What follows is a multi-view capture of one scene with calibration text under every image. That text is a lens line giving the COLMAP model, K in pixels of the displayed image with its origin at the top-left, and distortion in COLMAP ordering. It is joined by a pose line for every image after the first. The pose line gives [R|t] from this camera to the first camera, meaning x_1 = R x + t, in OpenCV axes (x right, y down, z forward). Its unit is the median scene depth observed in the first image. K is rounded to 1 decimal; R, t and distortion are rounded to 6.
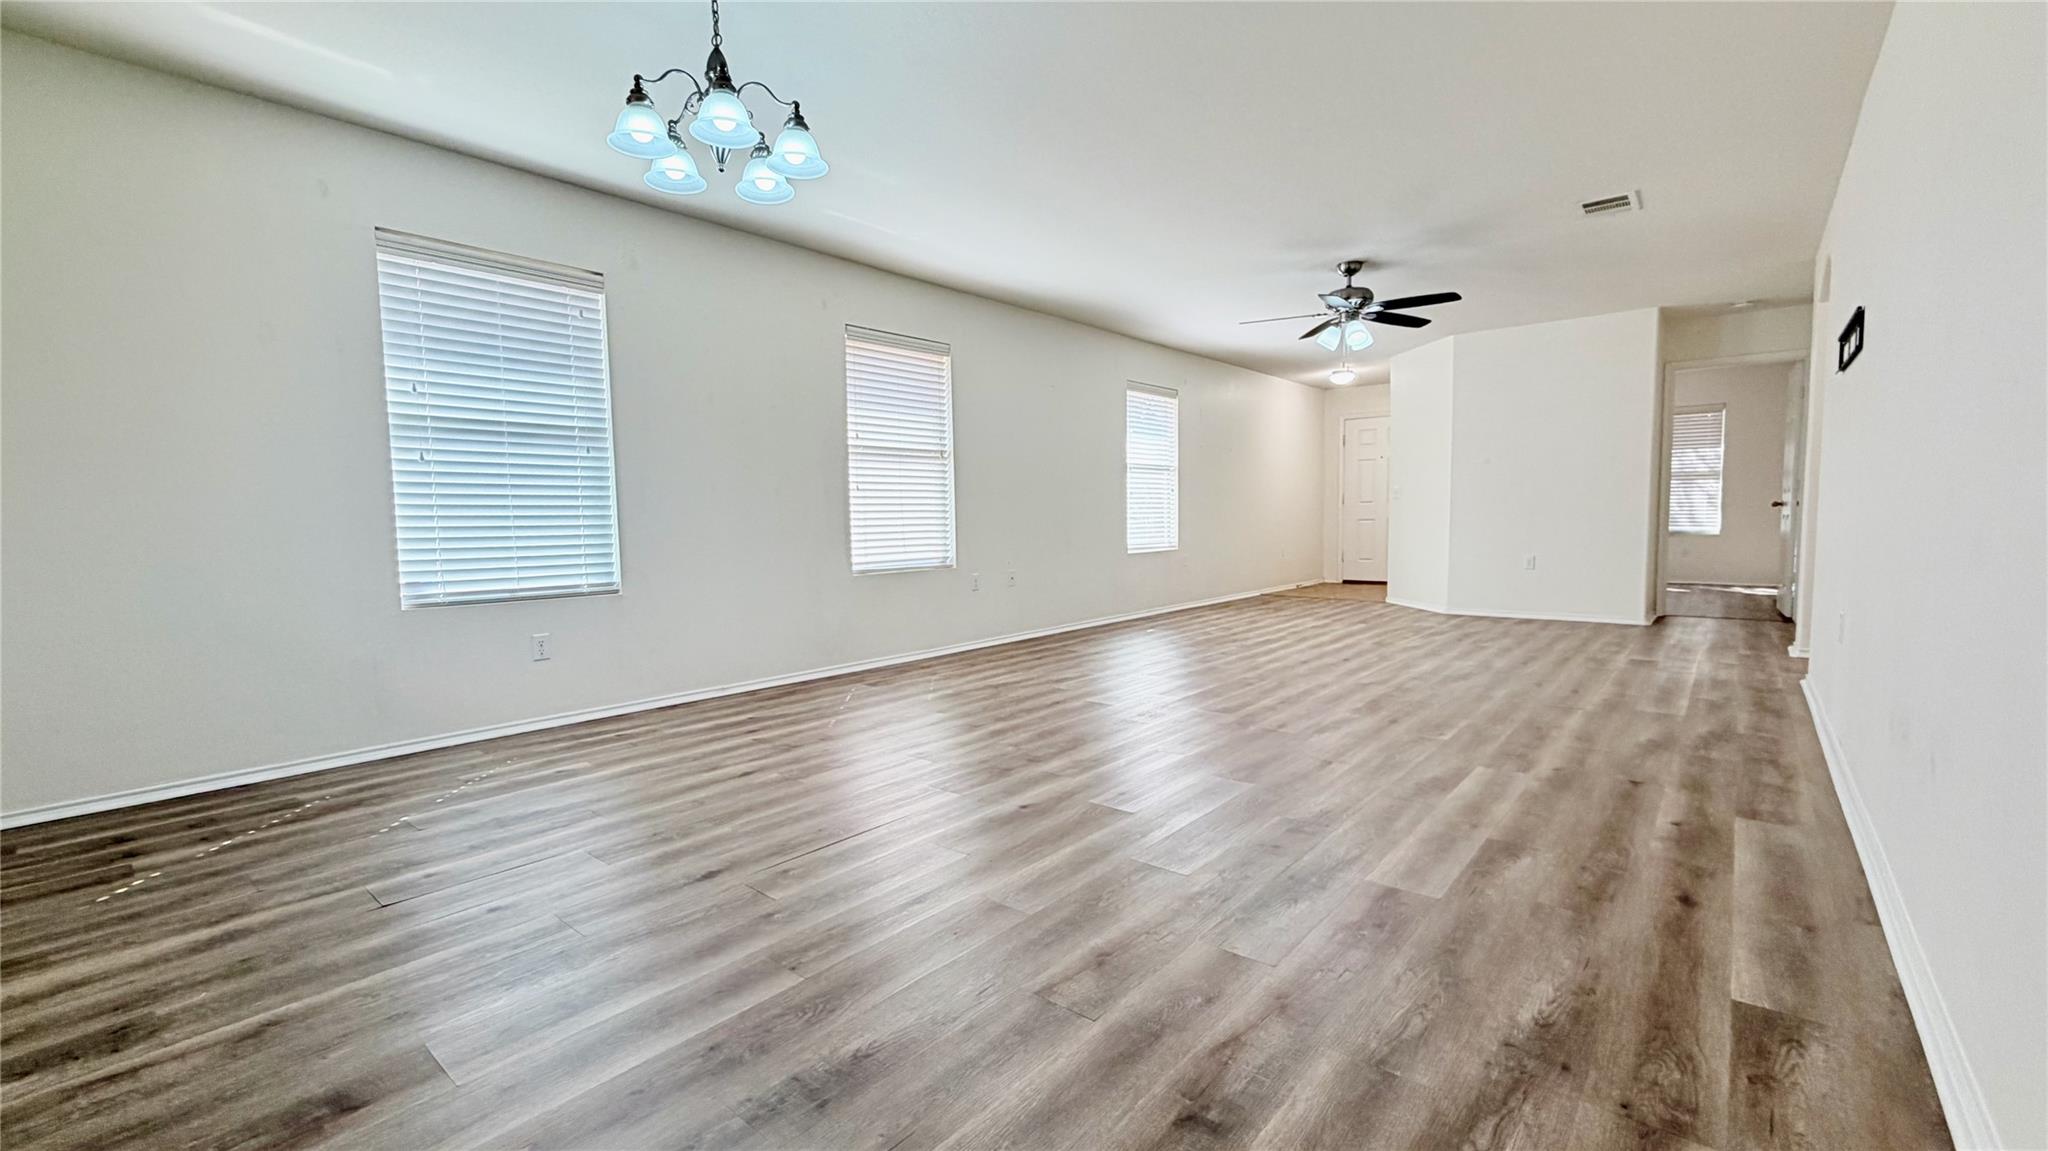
lens RADIAL K [[827.3, 0, 1013.4], [0, 827.3, 605.9], [0, 0, 1]] dist [0.002086, -0.000526]
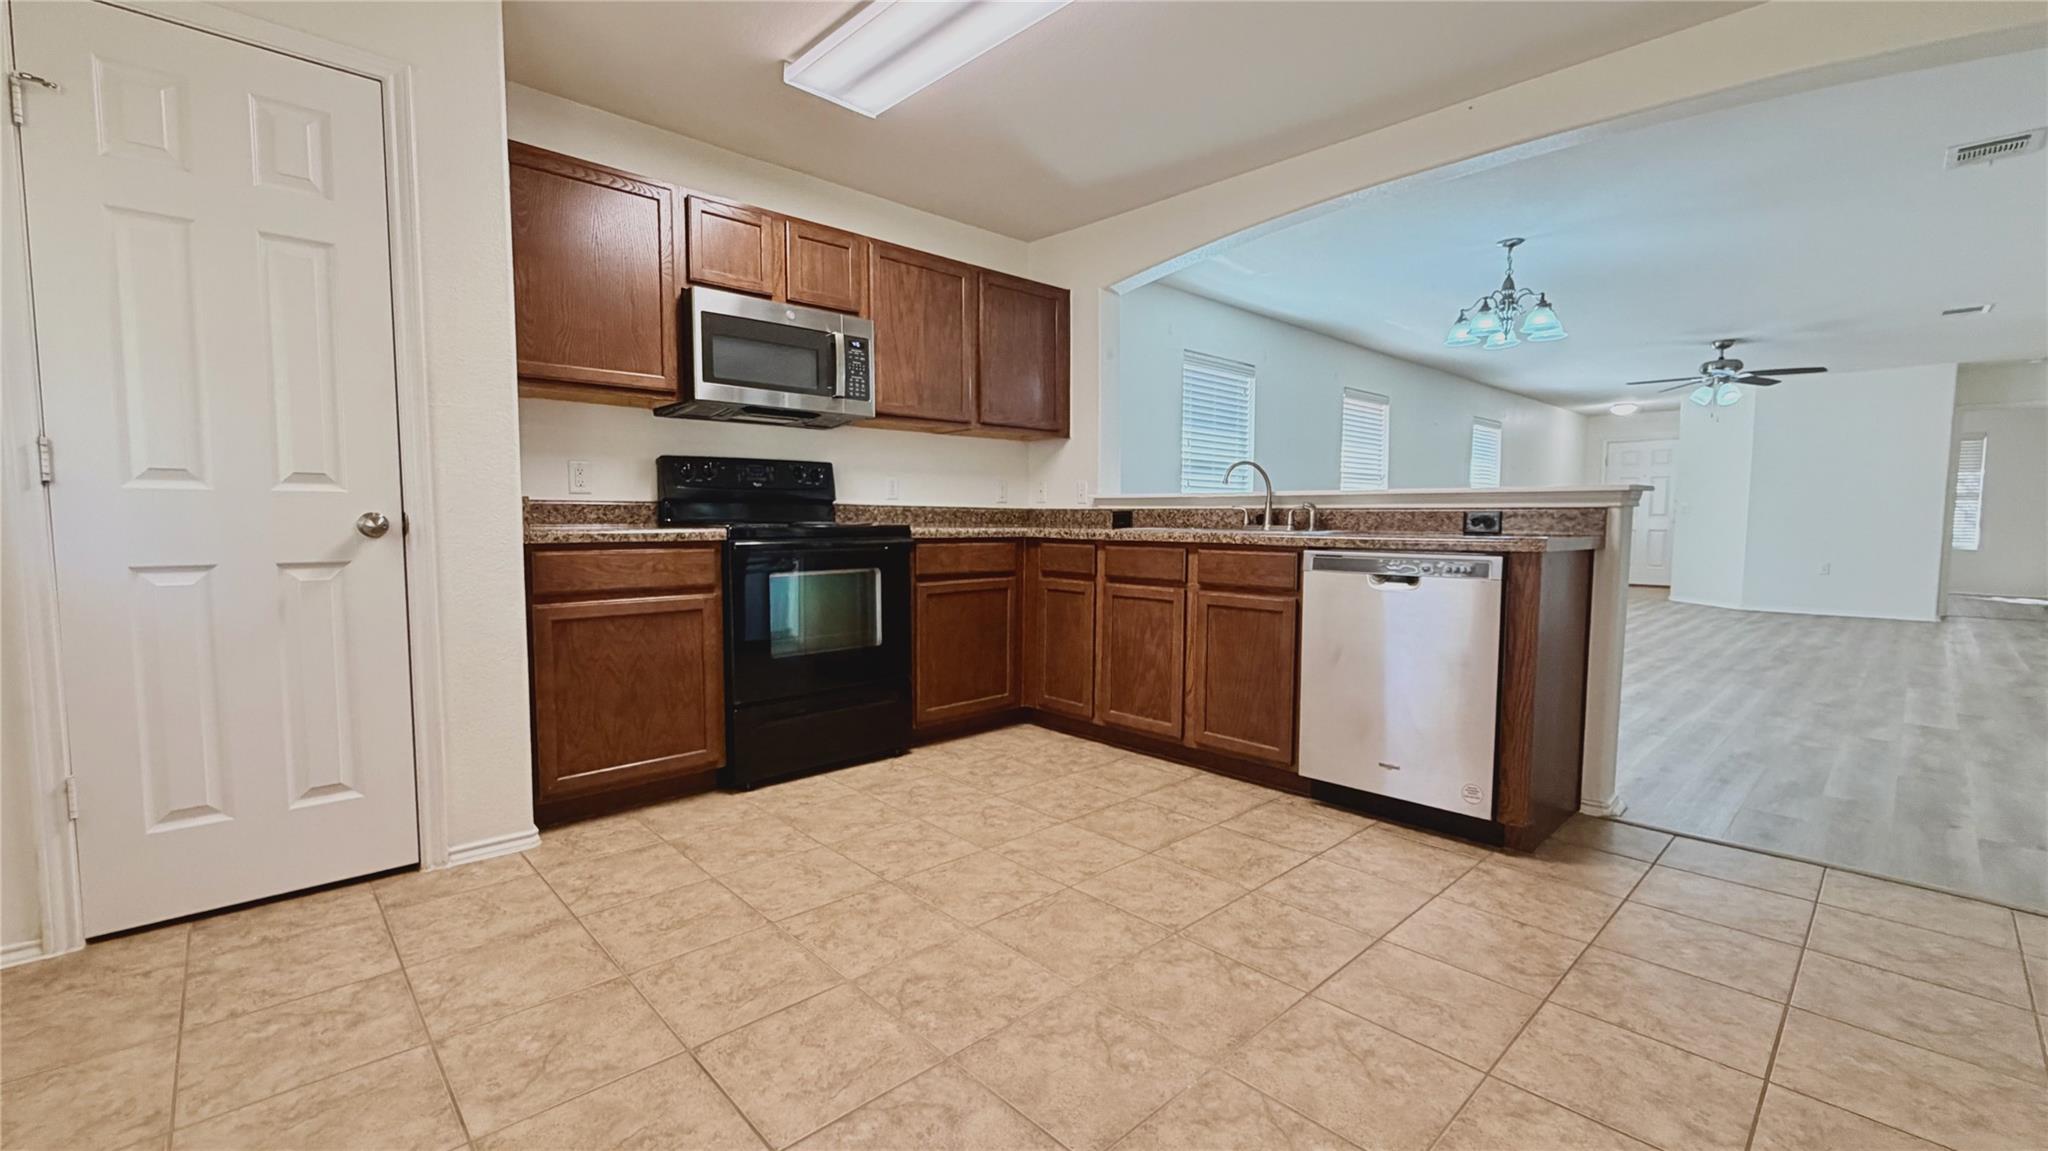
lens RADIAL K [[827.3, 0, 1004.8], [0, 827.3, 578.6], [0, 0, 1]] dist [0.002086, -0.000526]
pose [[0.992623, 0.029541, -0.117588, -0.880937], [-0.033161, 0.999031, -0.028942, 0.075150], [0.116619, 0.032628, 0.992641, -0.696602]]
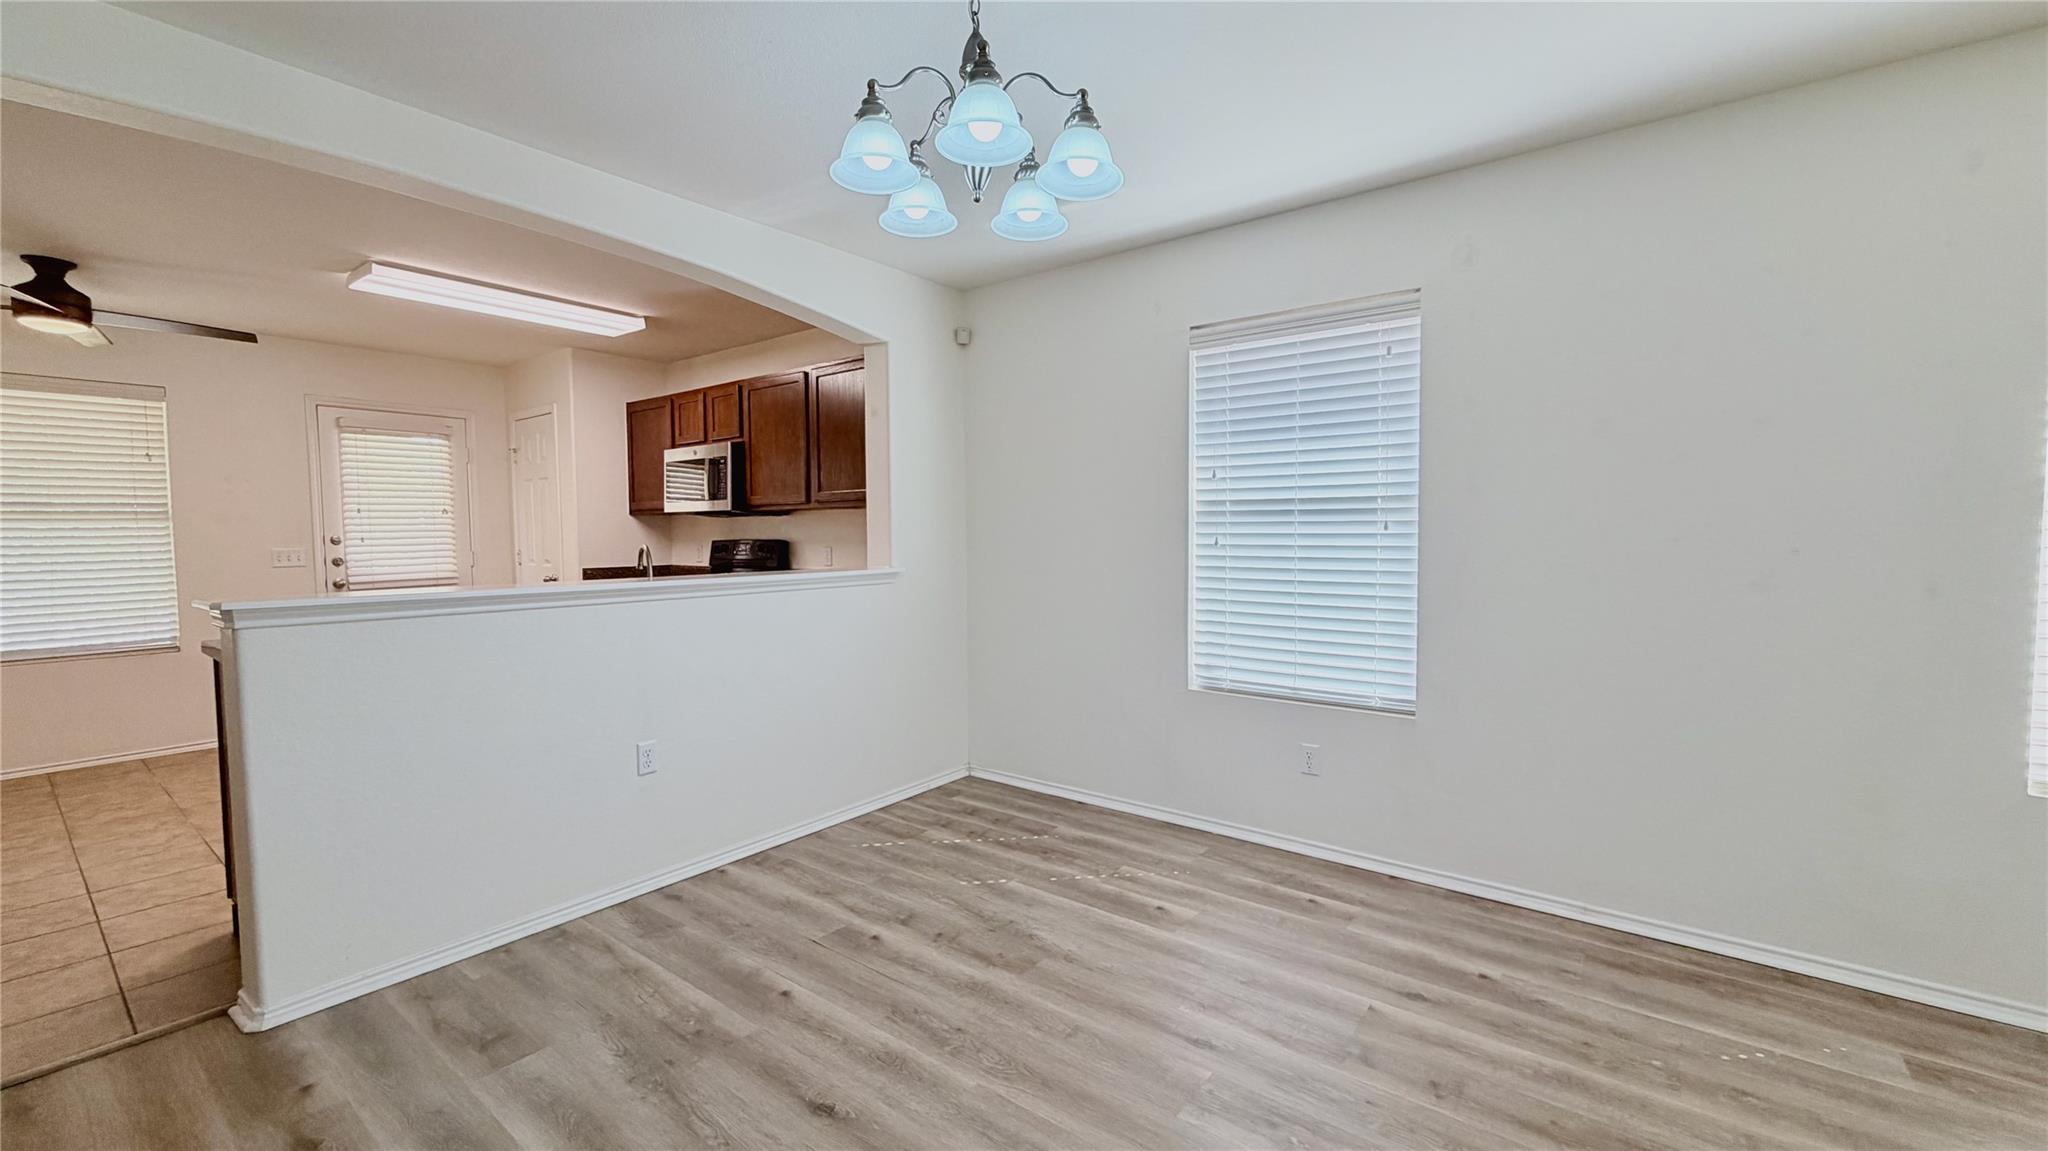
lens RADIAL K [[827.3, 0, 1031.3], [0, 827.3, 592.6], [0, 0, 1]] dist [0.002086, -0.000526]
pose [[0.055561, 0.083891, -0.994925, 0.270320], [-0.109509, 0.990964, 0.077441, -0.172951], [0.992432, 0.104650, 0.064246, 0.725855]]
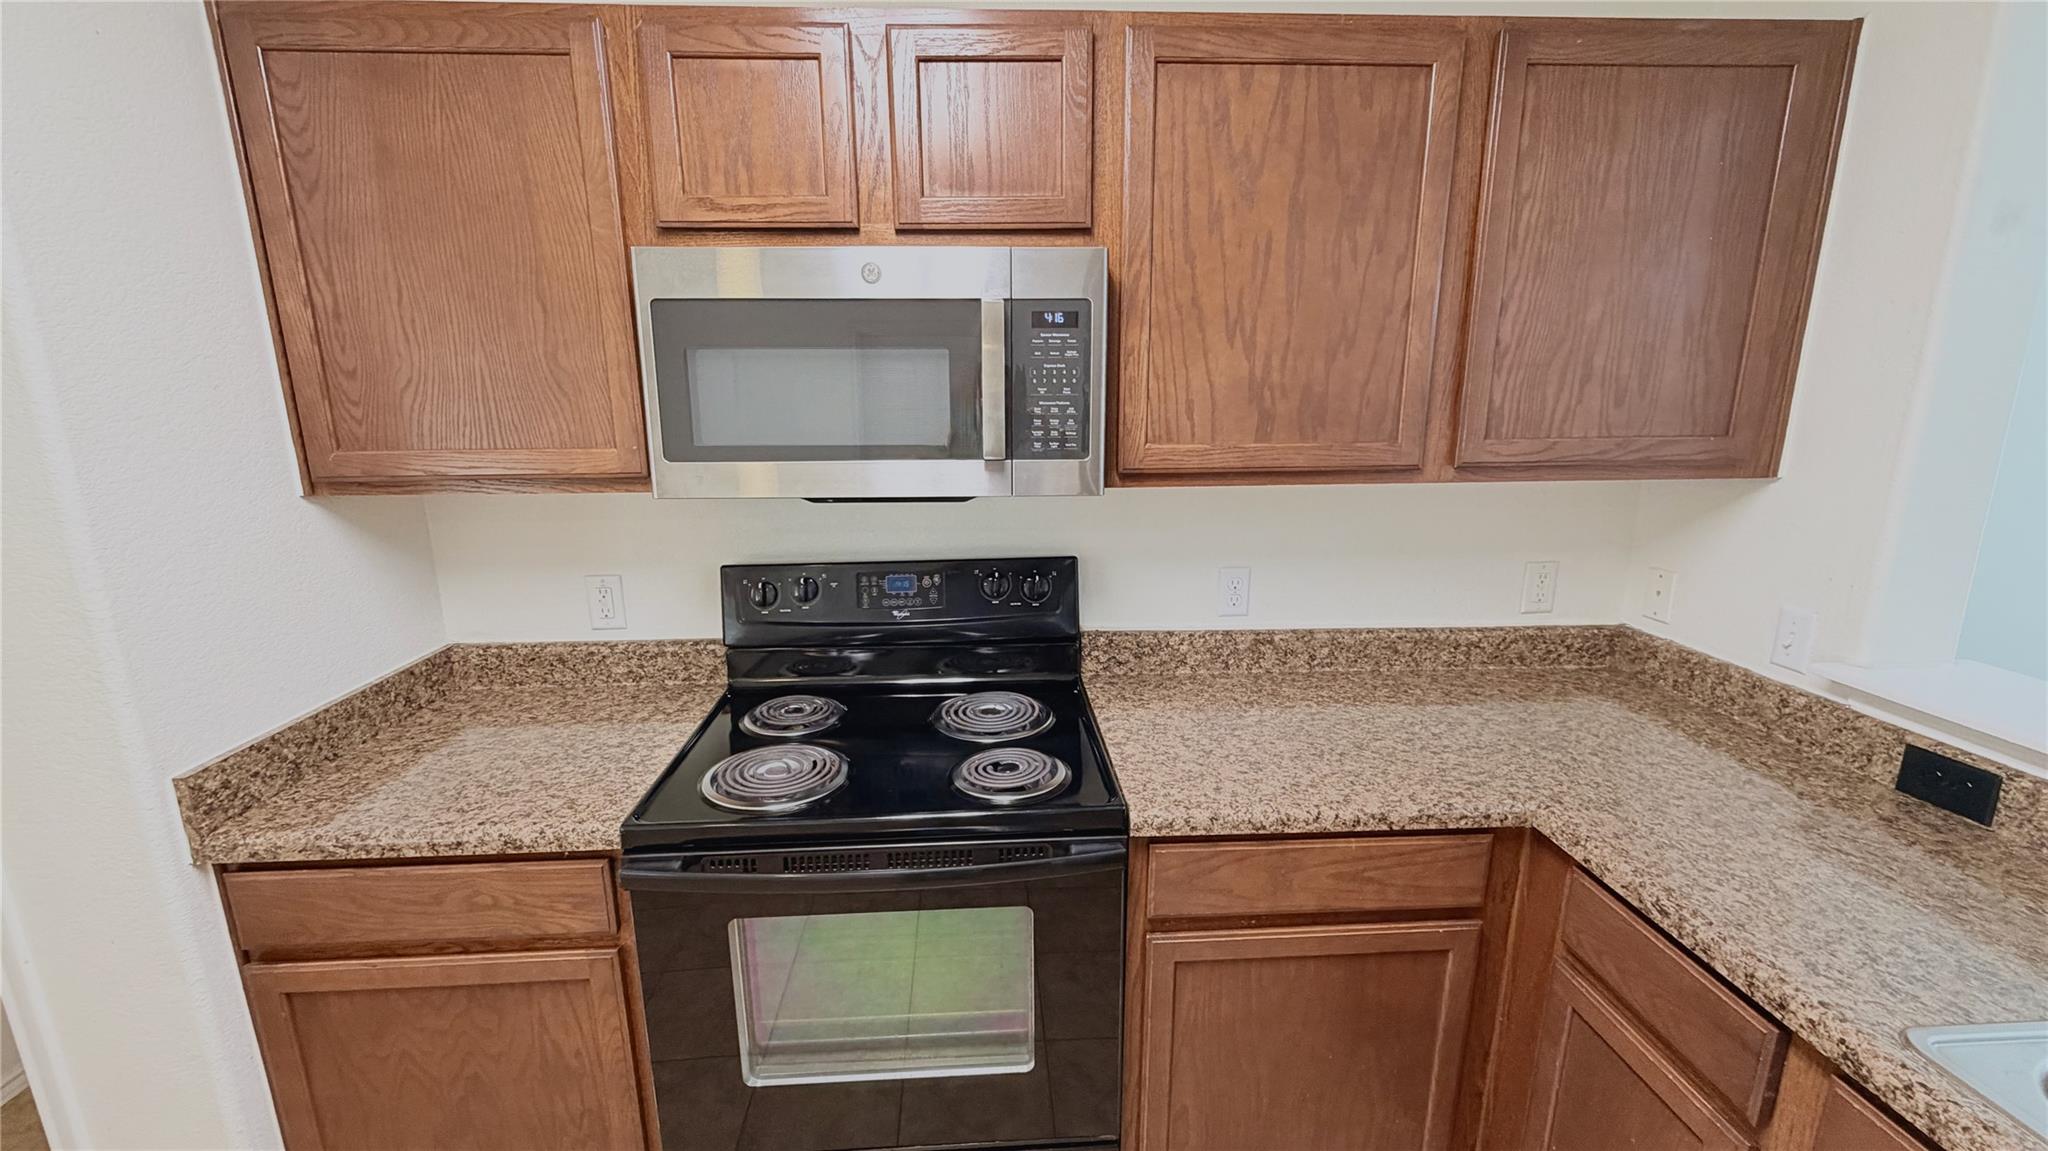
lens RADIAL K [[827.3, 0, 1005.5], [0, 827.3, 583.9], [0, 0, 1]] dist [0.002086, -0.000526]
pose [[0.691466, 0.171857, -0.701670, -0.901494], [-0.082867, 0.983749, 0.159283, -0.163026], [0.717641, -0.051993, 0.694470, -0.042799]]
